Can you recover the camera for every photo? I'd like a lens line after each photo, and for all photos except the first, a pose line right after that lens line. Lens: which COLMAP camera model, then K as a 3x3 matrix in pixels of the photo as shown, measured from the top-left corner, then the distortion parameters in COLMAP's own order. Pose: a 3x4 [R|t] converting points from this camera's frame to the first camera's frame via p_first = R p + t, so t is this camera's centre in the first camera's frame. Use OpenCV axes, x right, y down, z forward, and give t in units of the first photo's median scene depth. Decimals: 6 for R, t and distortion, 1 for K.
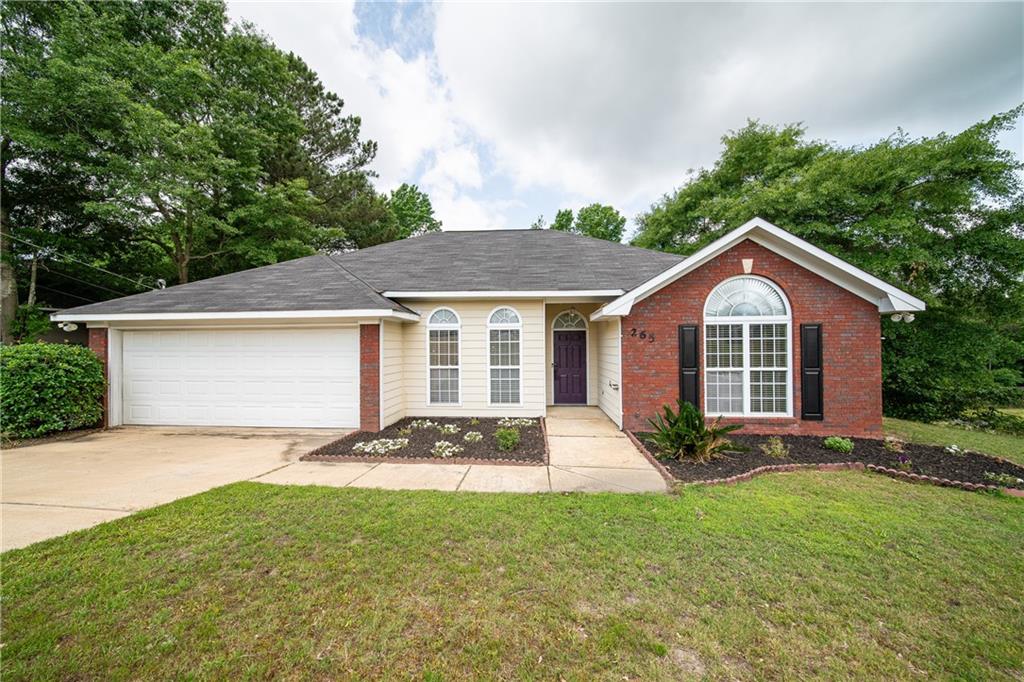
lens RADIAL K [[355.3, 0, 508.6], [0, 355.3, 343.1], [0, 0, 1]] dist [0.000393, -0.002048]
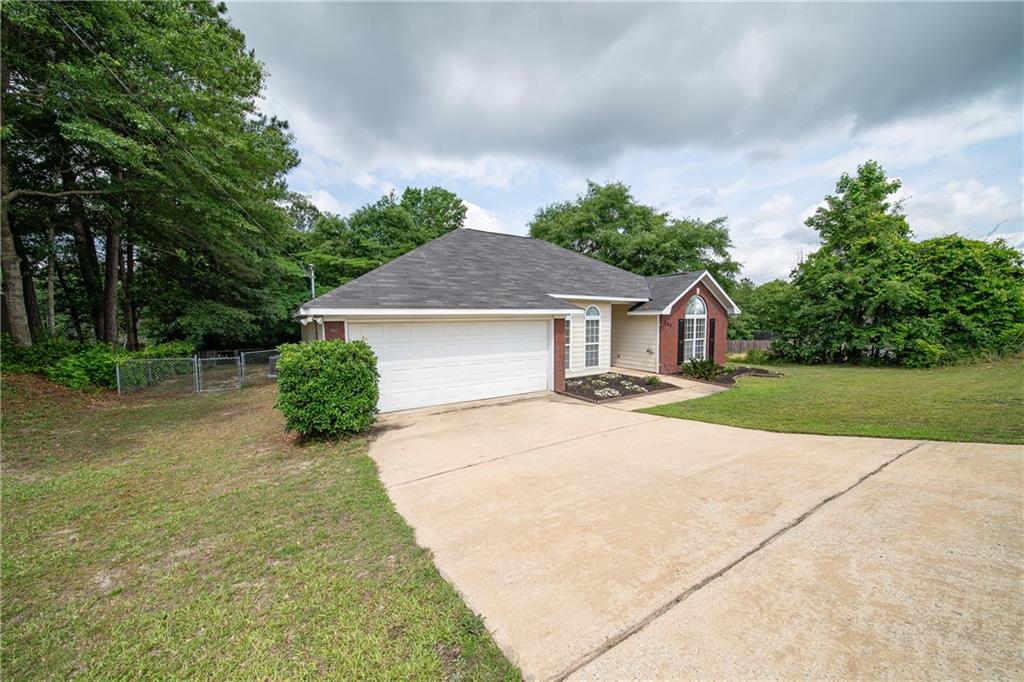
lens RADIAL K [[355.3, 0, 508.6], [0, 355.3, 343.1], [0, 0, 1]] dist [0.000393, -0.002048]
pose [[0.809276, -0.043944, 0.585783, -1.262637], [-0.002370, 0.996946, 0.078063, -0.058739], [-0.587424, -0.064563, 0.806700, -0.063706]]
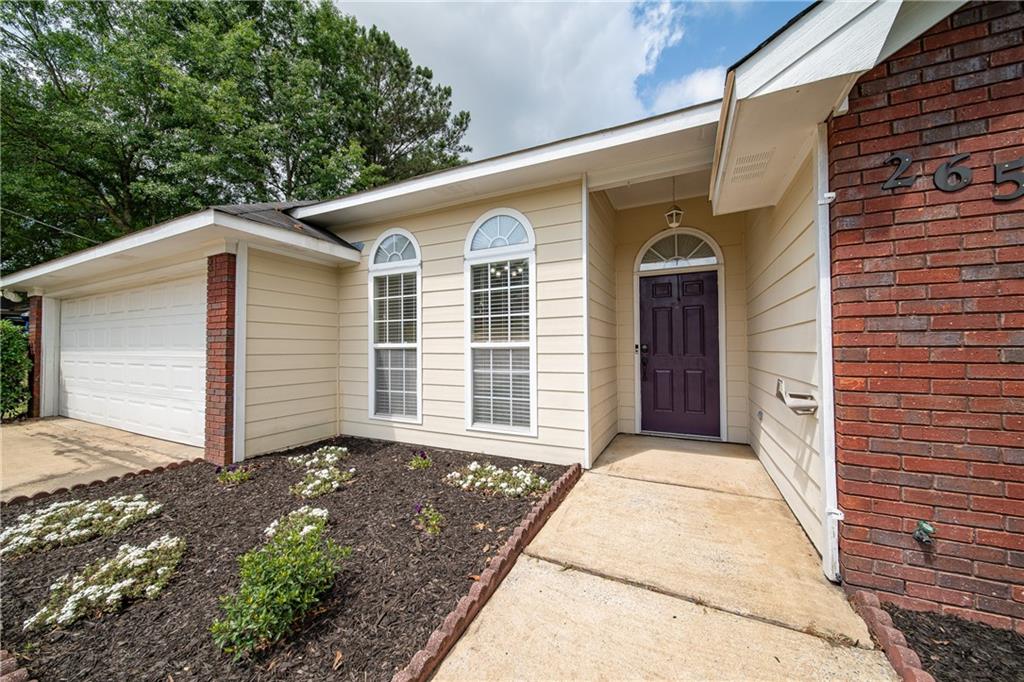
lens RADIAL K [[360.5, 0, 509.8], [0, 360.5, 342.6], [0, 0, 1]] dist [0.001366, 0.000064]
pose [[0.929279, -0.004605, -0.369349, 0.173439], [0.002299, 0.999975, -0.006683, 0.068735], [0.369371, 0.005361, 0.929267, 0.587592]]
